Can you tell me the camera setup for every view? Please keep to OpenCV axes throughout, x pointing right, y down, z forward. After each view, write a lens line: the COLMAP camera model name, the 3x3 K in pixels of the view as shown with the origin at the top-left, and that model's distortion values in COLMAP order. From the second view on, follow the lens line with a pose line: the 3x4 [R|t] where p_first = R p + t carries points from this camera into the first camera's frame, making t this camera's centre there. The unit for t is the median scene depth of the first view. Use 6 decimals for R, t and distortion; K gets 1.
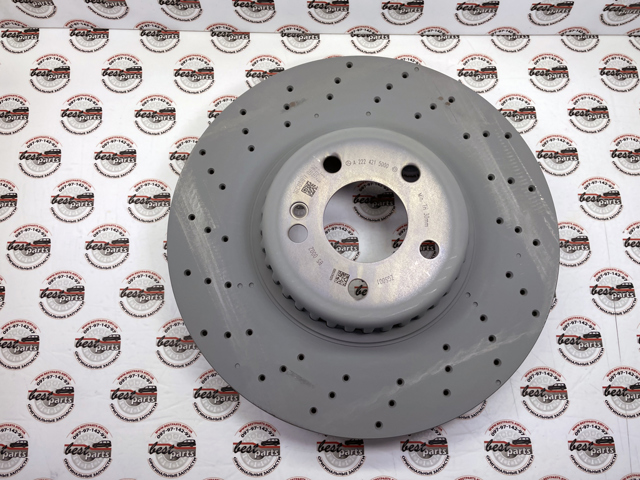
lens RADIAL K [[492.0, 0, 317.5], [0, 492.0, 222.6], [0, 0, 1]] dist [0.064430, -0.069968]
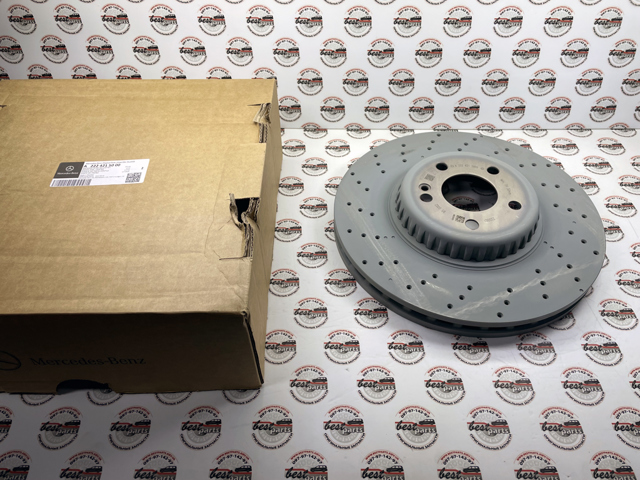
lens RADIAL K [[492.0, 0, 302.0], [0, 492.0, 235.9], [0, 0, 1]] dist [0.064430, -0.069968]
pose [[0.999362, 0.008384, -0.034731, -0.356894], [-0.024023, 0.877227, -0.479474, 0.837997], [0.026447, 0.480002, 0.876869, -0.307561]]
